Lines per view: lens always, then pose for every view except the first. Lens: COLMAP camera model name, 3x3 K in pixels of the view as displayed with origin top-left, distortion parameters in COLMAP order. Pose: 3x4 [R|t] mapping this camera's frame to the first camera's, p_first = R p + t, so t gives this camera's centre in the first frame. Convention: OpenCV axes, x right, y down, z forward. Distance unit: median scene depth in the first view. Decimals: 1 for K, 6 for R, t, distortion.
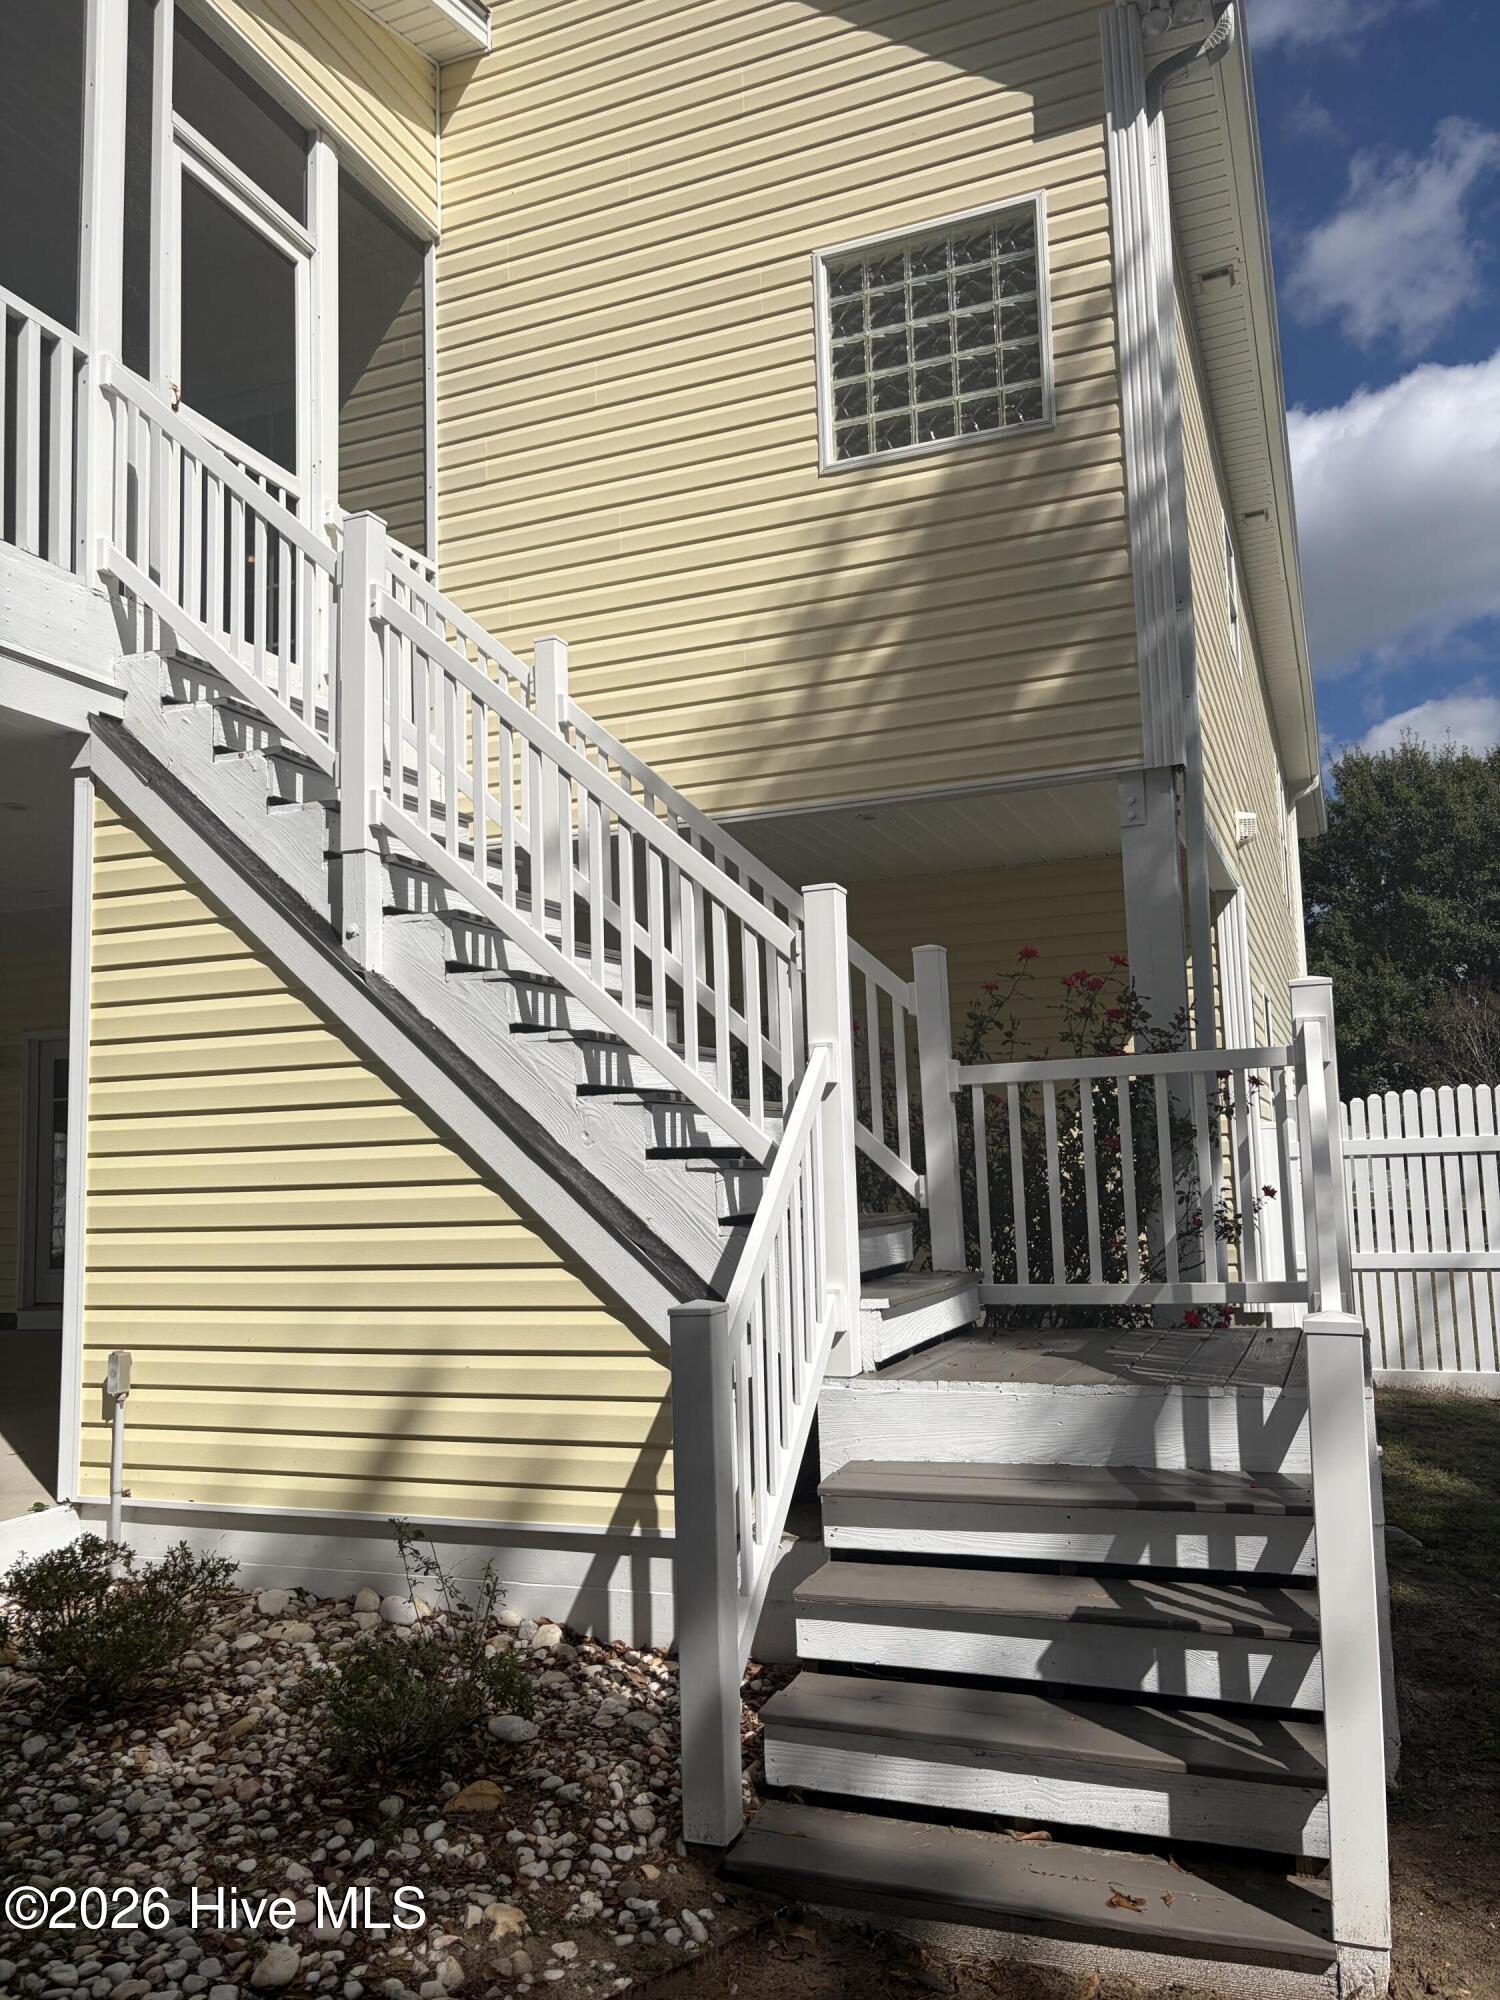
lens RADIAL K [[1527.6, 0, 762.8], [0, 1527.6, 1009.0], [0, 0, 1]] dist [0.036304, -0.049590]
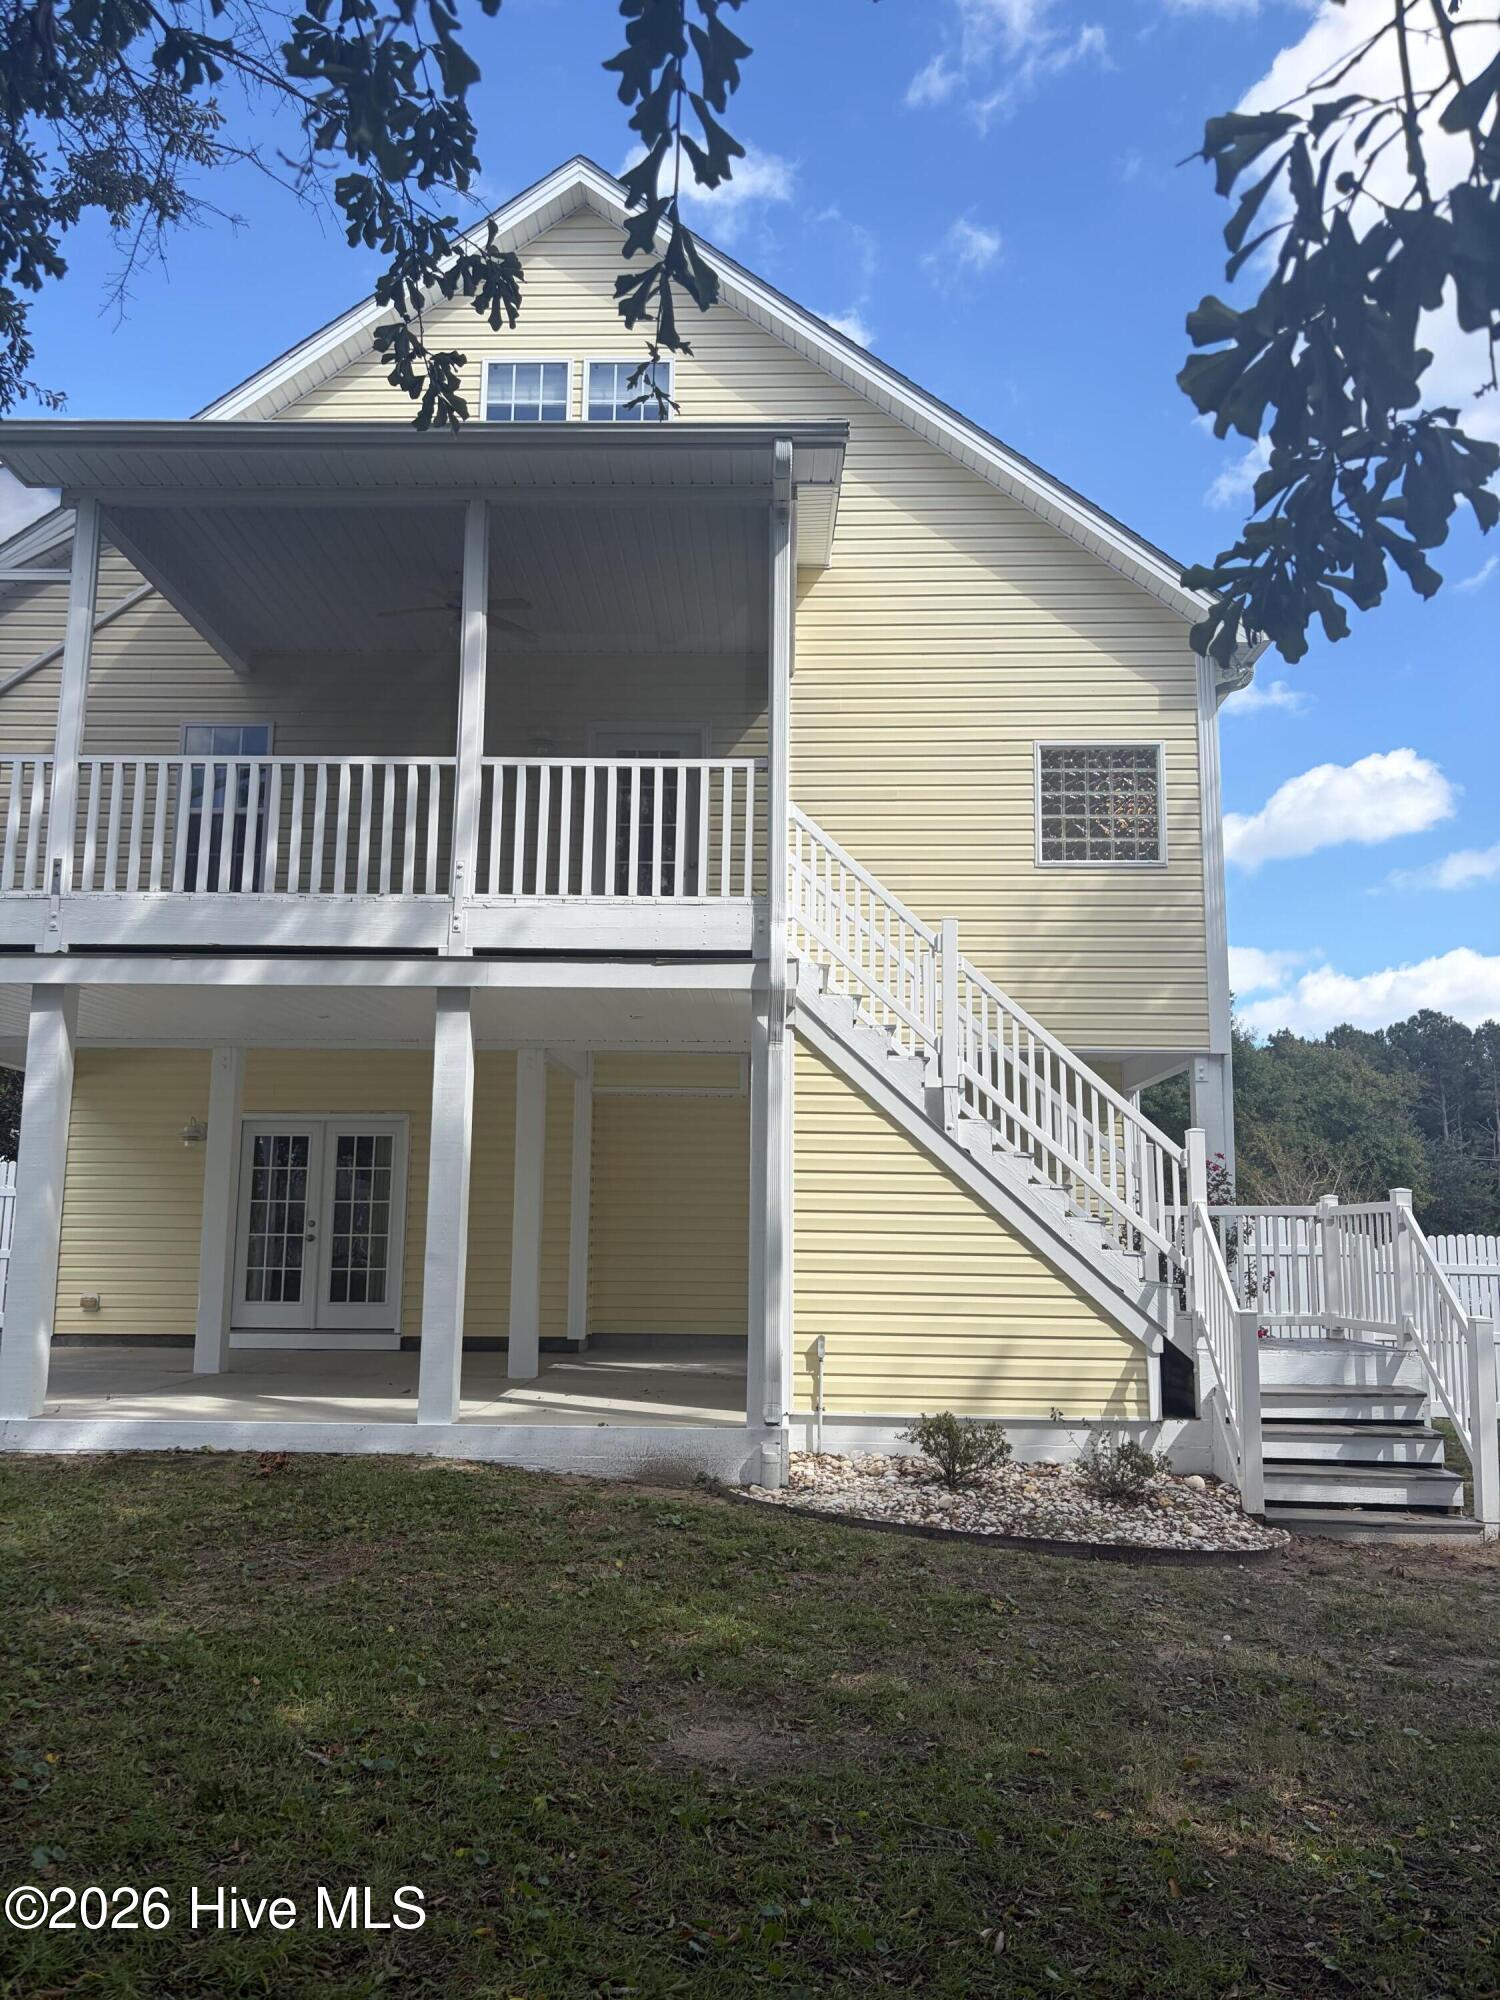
lens RADIAL K [[1527.6, 0, 758.1], [0, 1527.6, 1009.7], [0, 0, 1]] dist [0.036304, -0.049590]
pose [[0.939272, 0.091840, 0.330656, -1.109073], [-0.074750, 0.995142, -0.064062, -0.052702], [-0.334933, 0.035455, 0.941575, -0.759272]]
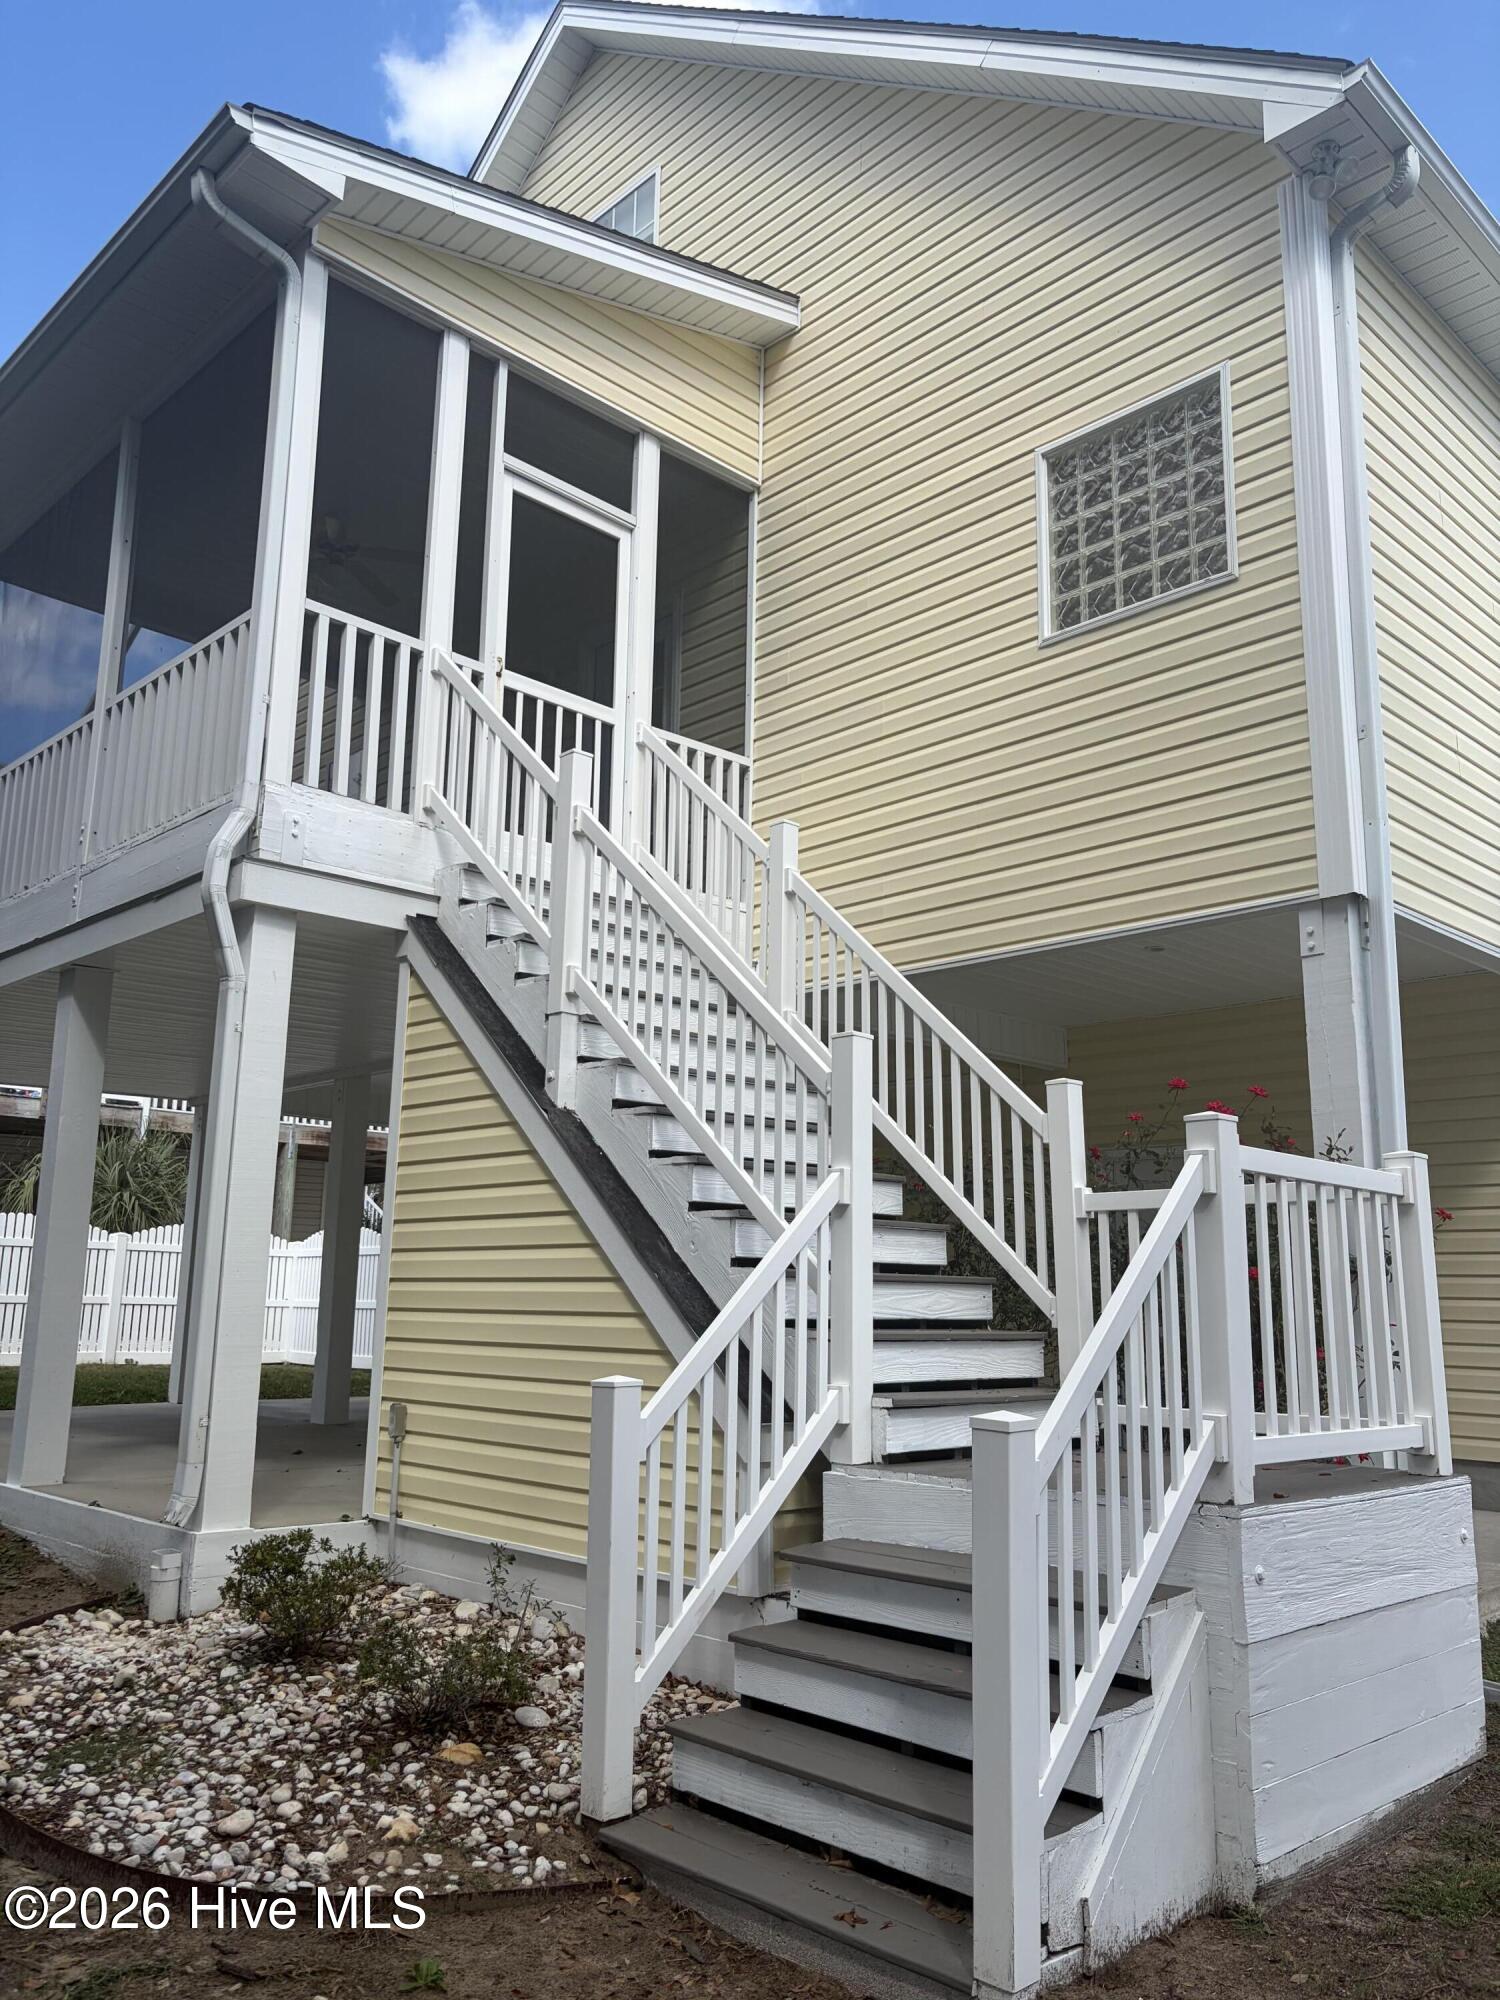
lens RADIAL K [[1527.6, 0, 744.9], [0, 1527.6, 999.1], [0, 0, 1]] dist [0.036304, -0.049590]
pose [[0.908626, -0.036490, -0.416014, 0.382013], [0.001391, 0.996434, -0.084363, -0.007606], [0.417609, 0.076075, 0.905436, -0.078346]]
